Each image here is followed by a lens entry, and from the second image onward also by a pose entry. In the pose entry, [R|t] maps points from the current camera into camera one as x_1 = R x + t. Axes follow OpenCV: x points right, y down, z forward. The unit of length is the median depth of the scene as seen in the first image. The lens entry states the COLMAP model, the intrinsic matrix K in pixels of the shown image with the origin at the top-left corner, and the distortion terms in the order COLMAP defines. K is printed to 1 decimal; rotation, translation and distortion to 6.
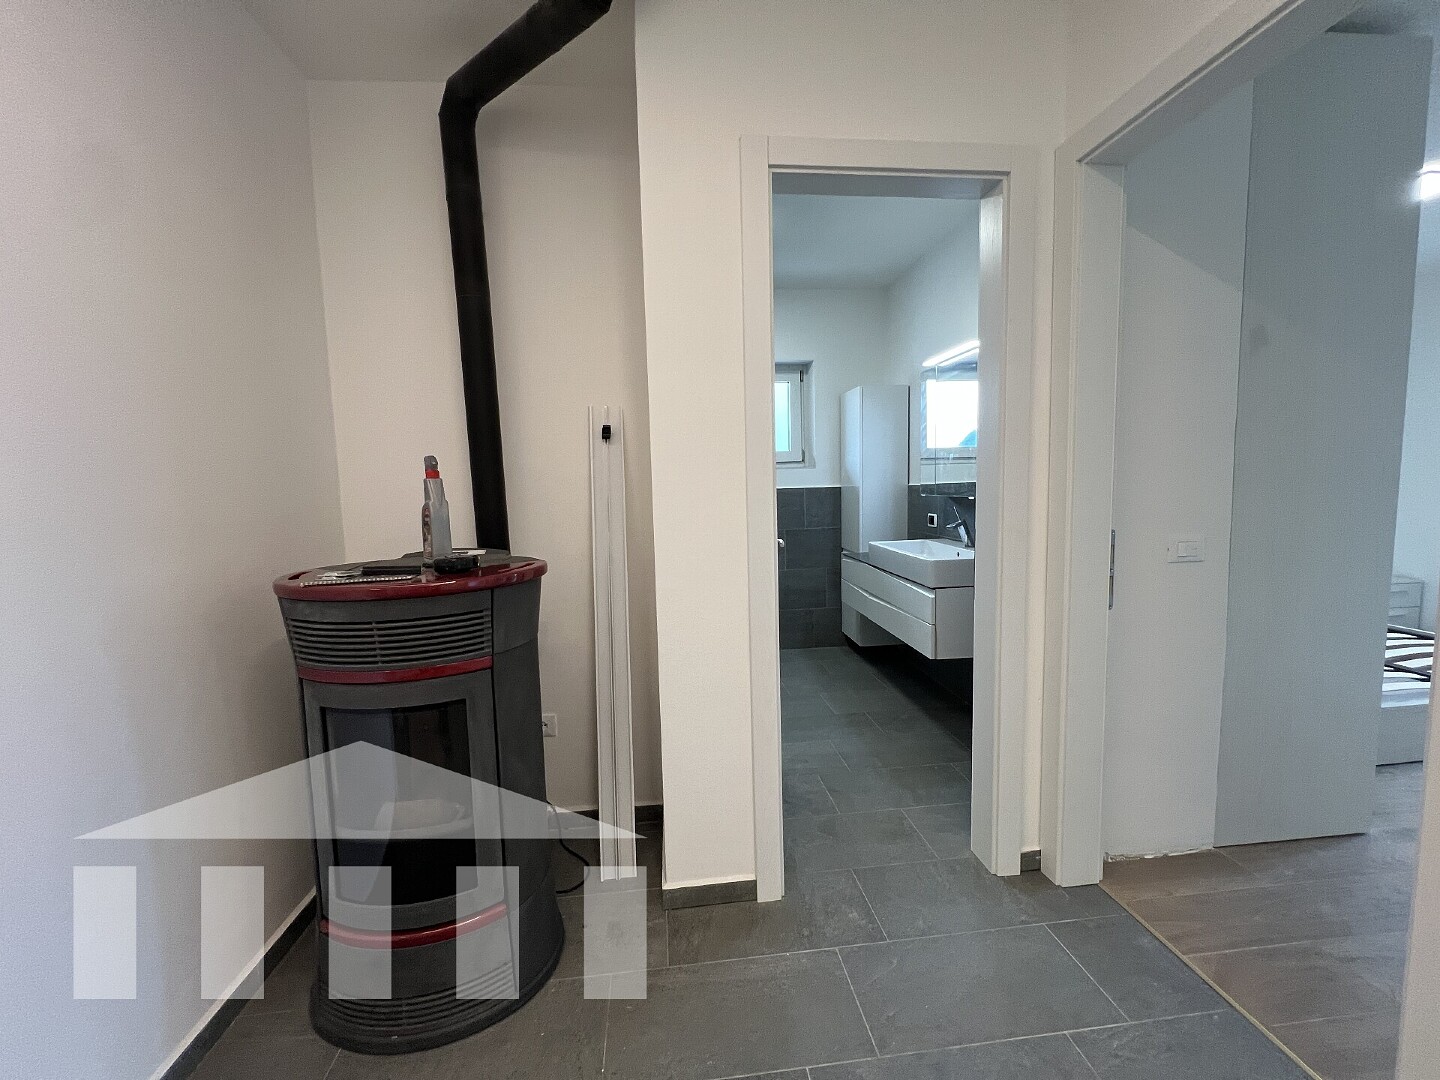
lens RADIAL K [[580.3, 0, 719.9], [0, 580.3, 533.1], [0, 0, 1]] dist [0.002972, -0.000136]
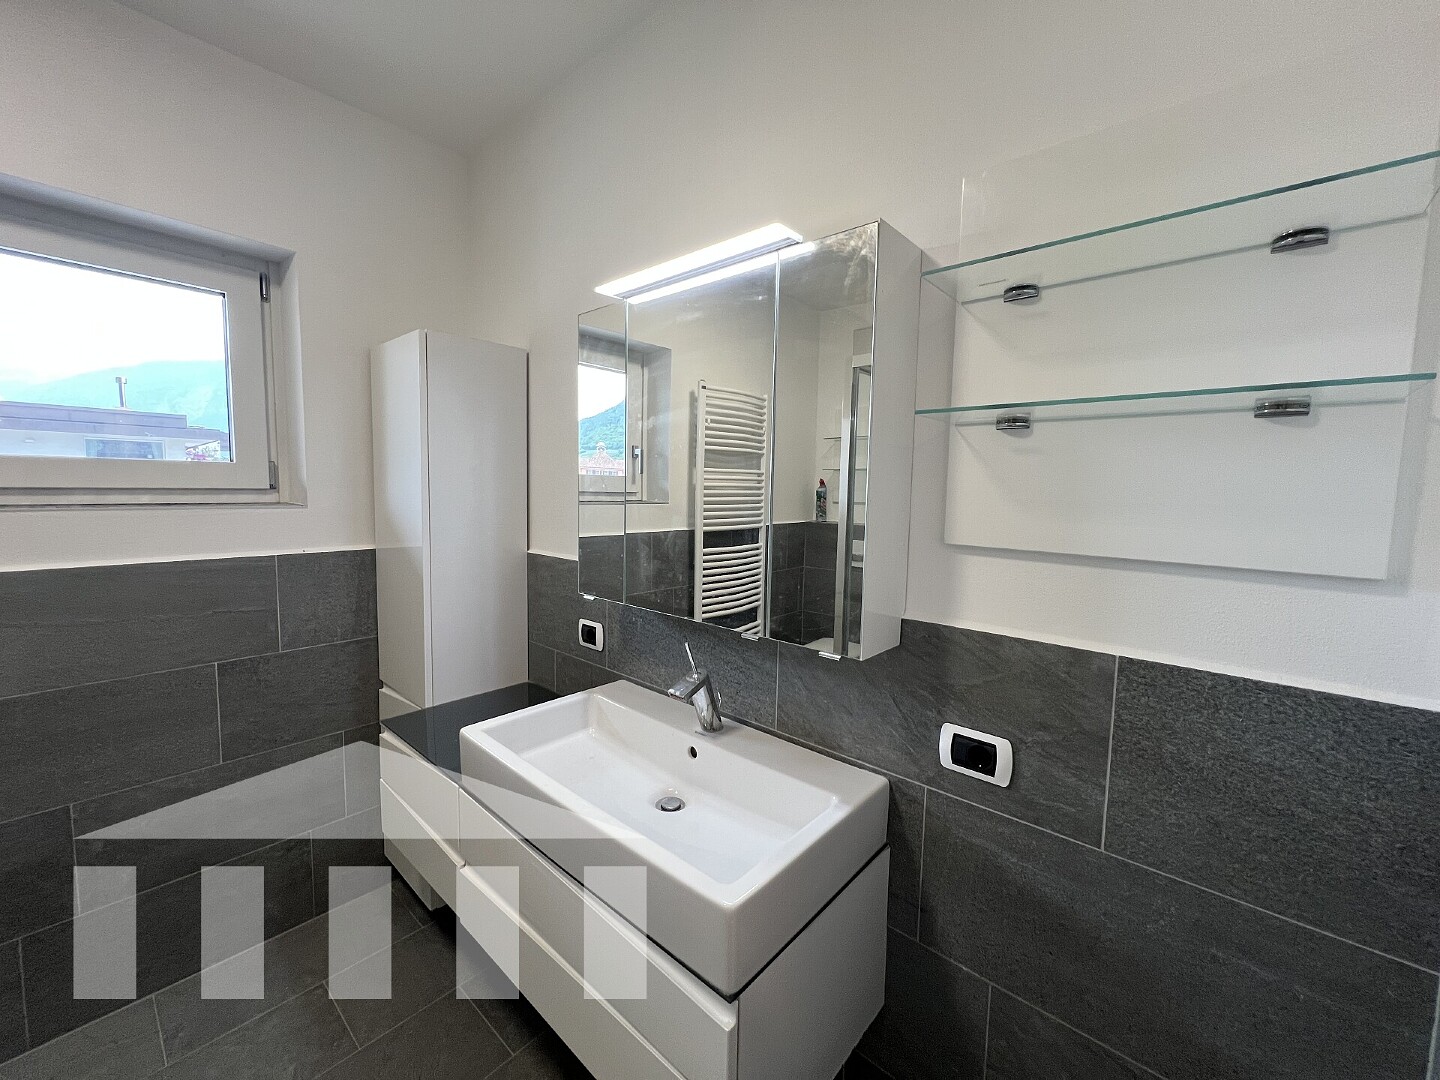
lens RADIAL K [[580.3, 0, 714.4], [0, 580.3, 531.9], [0, 0, 1]] dist [0.002972, -0.000136]
pose [[0.743556, -0.014534, 0.668516, 0.103554], [0.019342, 0.999813, 0.000223, -0.090497], [-0.668394, 0.012765, 0.743698, 0.488914]]
